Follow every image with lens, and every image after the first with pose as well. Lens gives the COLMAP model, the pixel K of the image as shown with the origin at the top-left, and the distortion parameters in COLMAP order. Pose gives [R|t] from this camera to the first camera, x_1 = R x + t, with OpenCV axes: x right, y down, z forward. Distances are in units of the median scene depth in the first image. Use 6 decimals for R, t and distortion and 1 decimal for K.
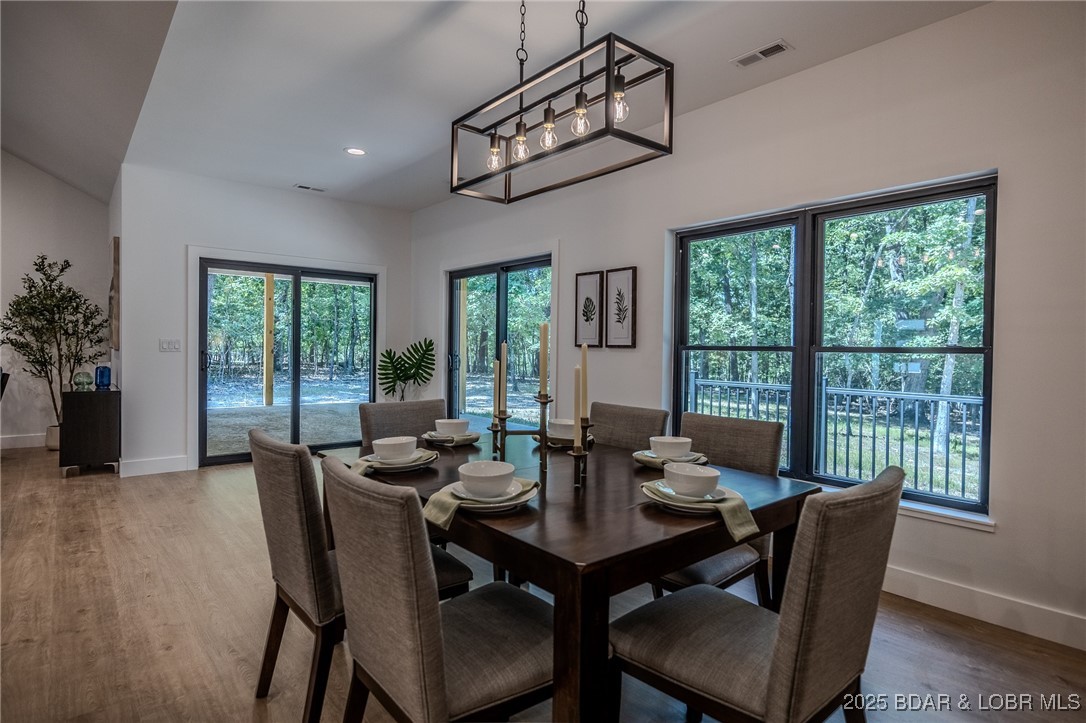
lens RADIAL K [[571.3, 0, 543.0], [0, 571.3, 361.5], [0, 0, 1]] dist [-0.003761, -0.001152]
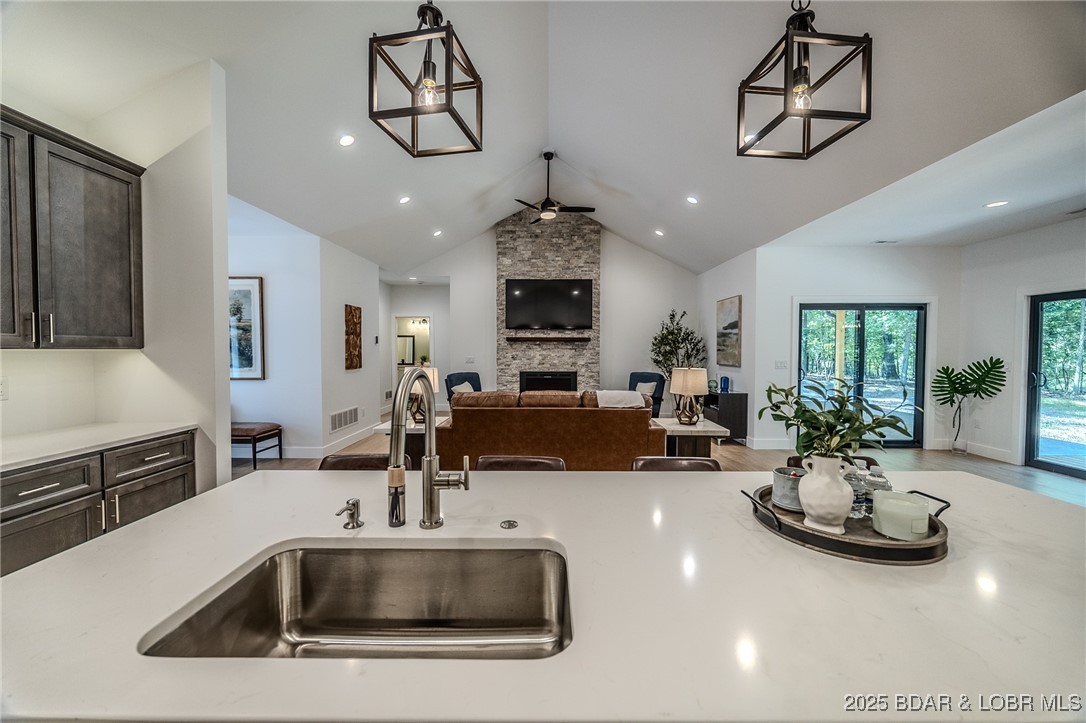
lens RADIAL K [[414.6, 0, 546.3], [0, 414.6, 359.8], [0, 0, 1]] dist [-0.002268, -0.000236]
pose [[0.767021, 0.001200, -0.641621, -0.368175], [-0.005463, 0.999974, -0.004661, -0.027618], [0.641598, 0.007081, 0.767008, -0.190463]]
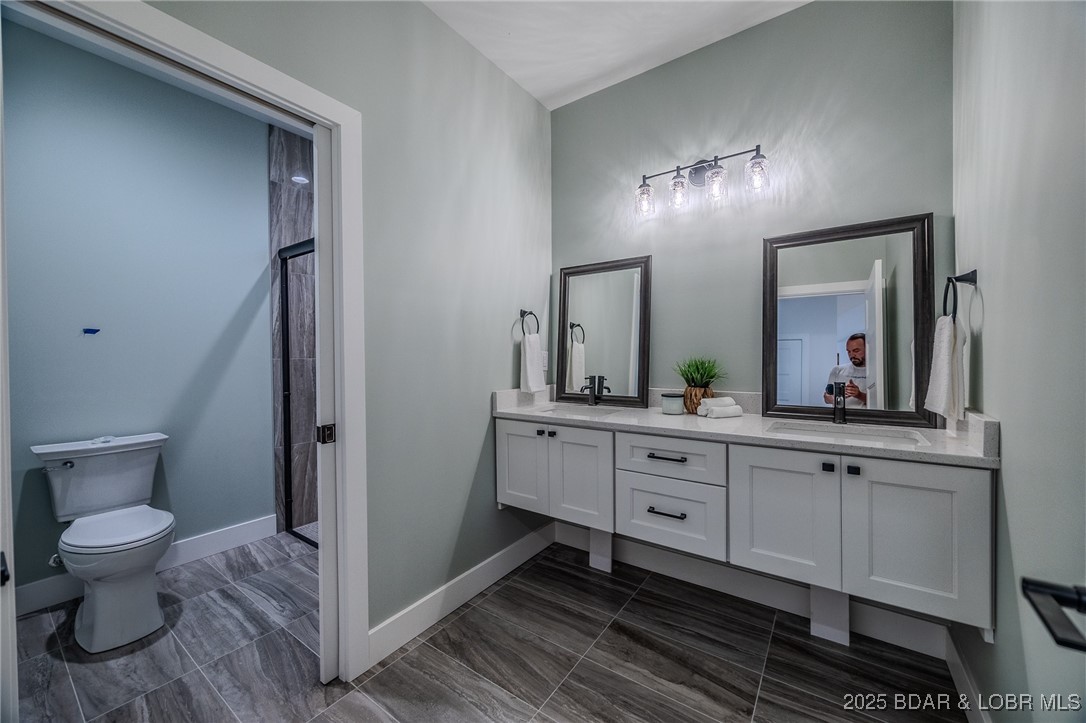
lens RADIAL K [[414.6, 0, 546.3], [0, 414.6, 359.8], [0, 0, 1]] dist [-0.002268, -0.000236]
pose [[0.252476, -0.001512, -0.967602, -1.663622], [-0.006897, 0.999971, -0.003362, -0.047023], [0.967579, 0.007522, 0.252458, 0.655134]]
